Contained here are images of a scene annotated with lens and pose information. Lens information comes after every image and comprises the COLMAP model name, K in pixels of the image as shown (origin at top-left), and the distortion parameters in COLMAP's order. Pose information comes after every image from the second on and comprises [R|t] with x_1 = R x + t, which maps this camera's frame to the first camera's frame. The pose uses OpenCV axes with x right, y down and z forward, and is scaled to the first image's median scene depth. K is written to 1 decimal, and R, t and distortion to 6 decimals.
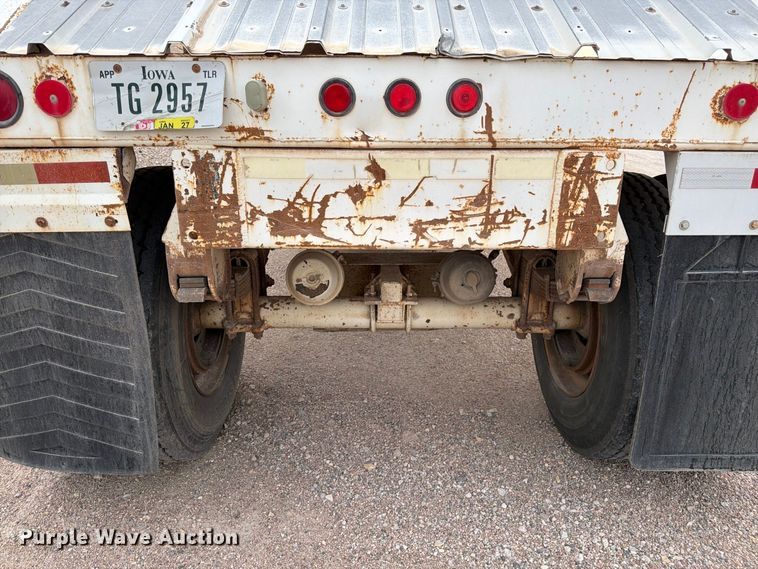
lens RADIAL K [[535.6, 0, 379.0], [0, 535.6, 284.5], [0, 0, 1]] dist [0.091551, -0.132459]
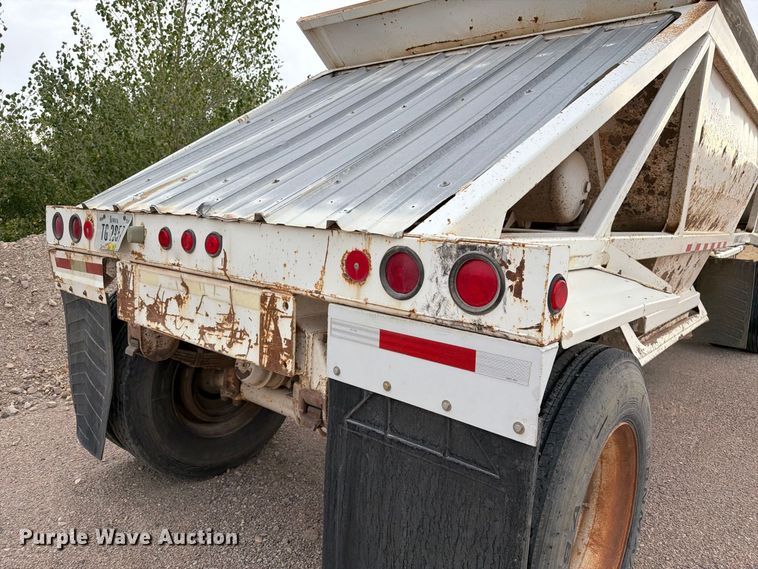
lens RADIAL K [[532.2, 0, 380.5], [0, 532.2, 275.4], [0, 0, 1]] dist [0.092866, -0.114854]
pose [[0.760783, 0.106007, -0.640290, 1.308274], [-0.251128, 0.957803, -0.139813, -0.167511], [0.598451, 0.267162, 0.755302, 0.202794]]
